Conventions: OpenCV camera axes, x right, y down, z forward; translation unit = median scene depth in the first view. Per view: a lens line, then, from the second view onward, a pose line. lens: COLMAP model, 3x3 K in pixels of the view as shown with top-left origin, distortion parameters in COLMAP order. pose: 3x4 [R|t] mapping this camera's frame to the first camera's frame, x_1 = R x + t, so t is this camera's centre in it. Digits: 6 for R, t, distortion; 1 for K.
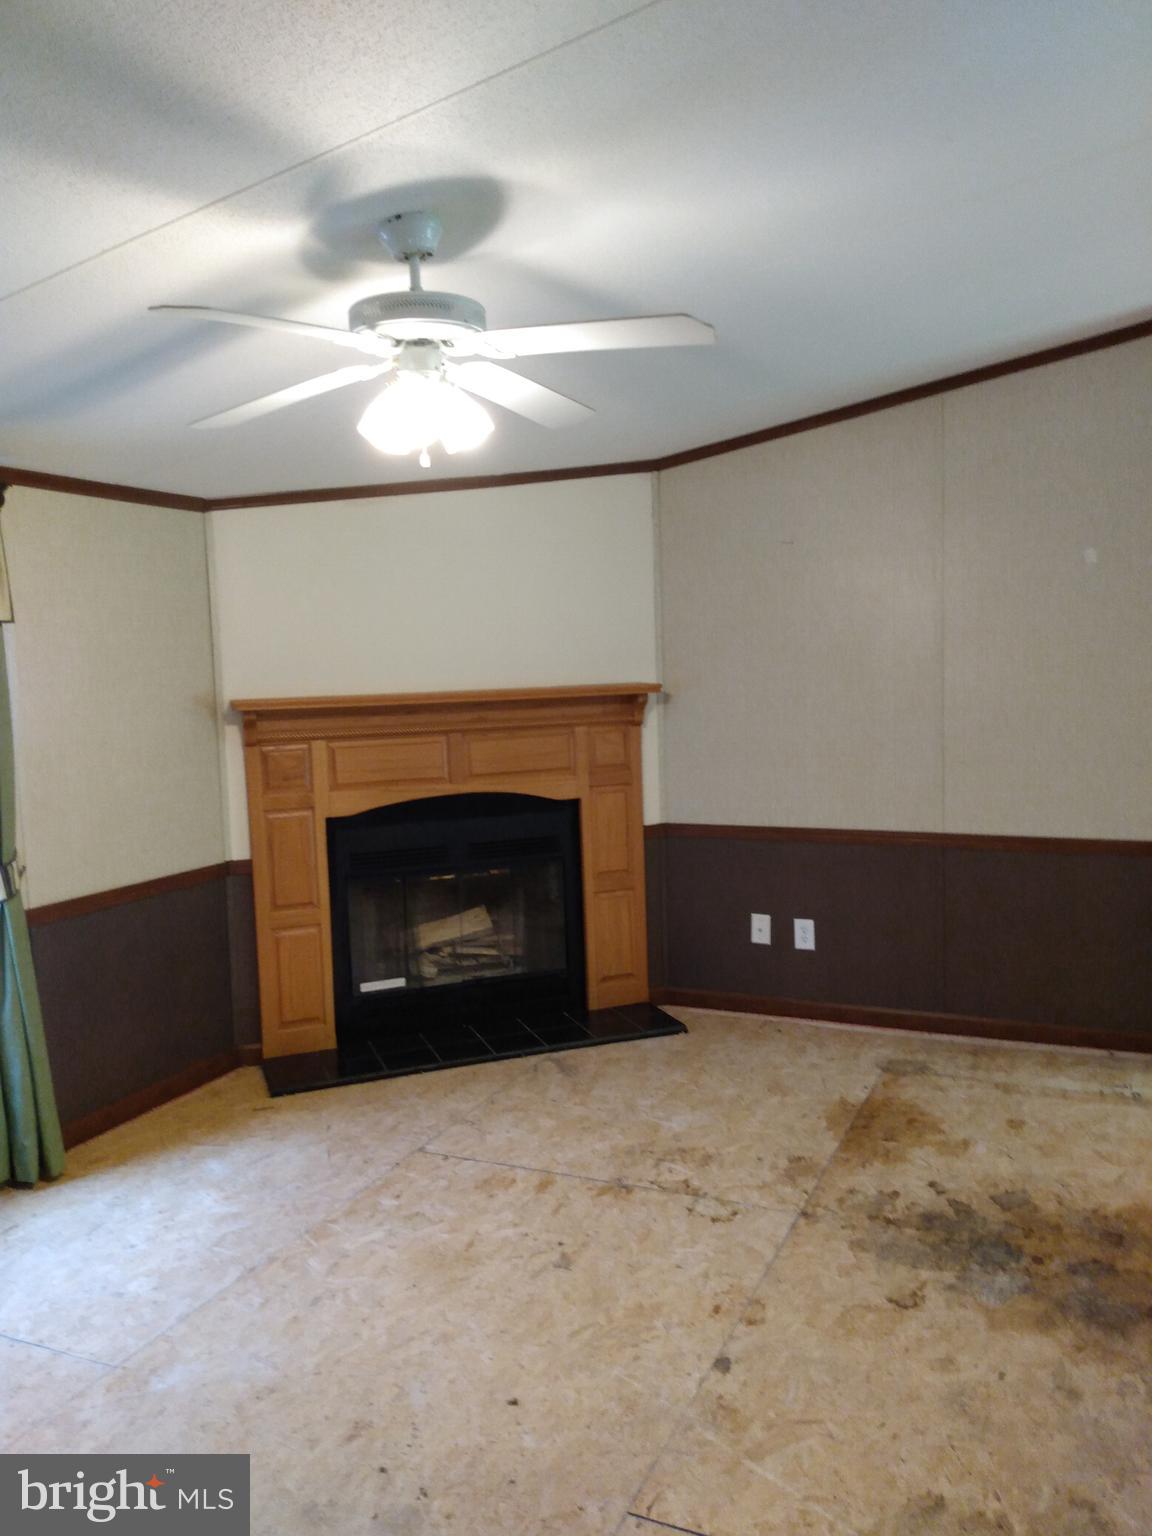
lens RADIAL K [[1179.1, 0, 576.0], [0, 1179.1, 768.0], [0, 0, 1]] dist [0.030662, -0.069297]
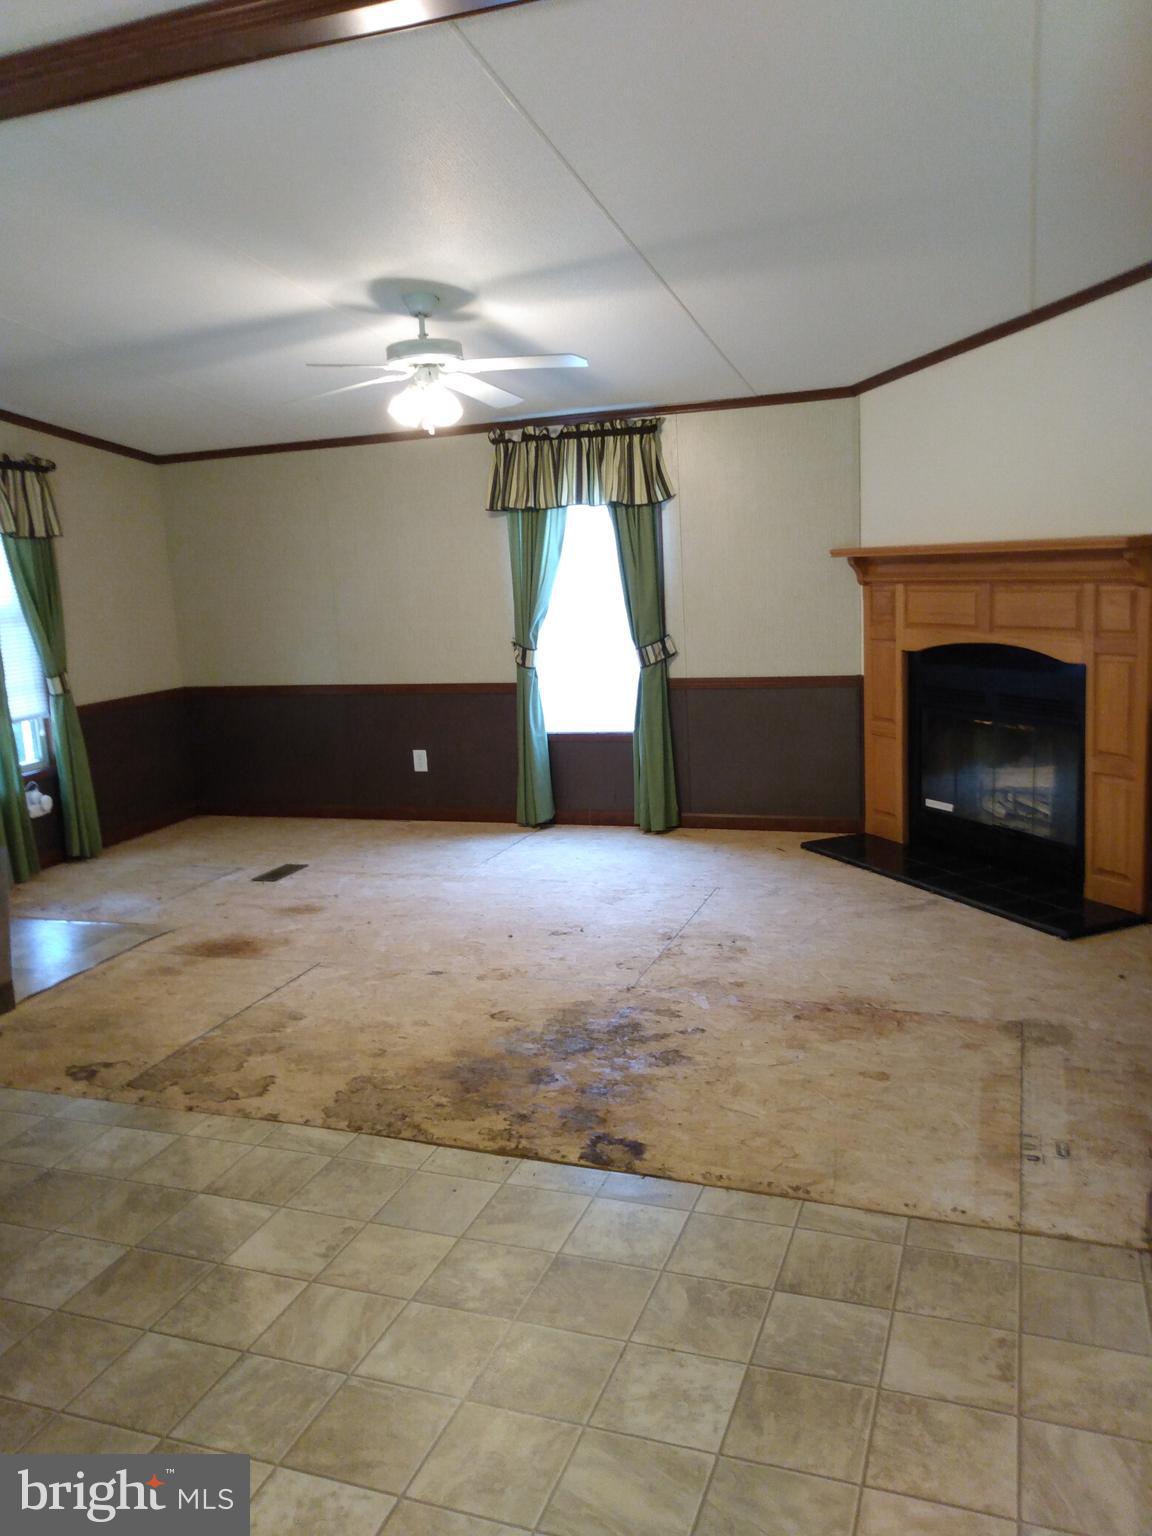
lens RADIAL K [[1179.1, 0, 576.0], [0, 1179.1, 768.0], [0, 0, 1]] dist [0.030662, -0.069297]
pose [[0.085102, 0.205207, -0.975012, 0.938063], [-0.041527, 0.978442, 0.202305, -0.068155], [0.995507, 0.023273, 0.091789, 0.570705]]
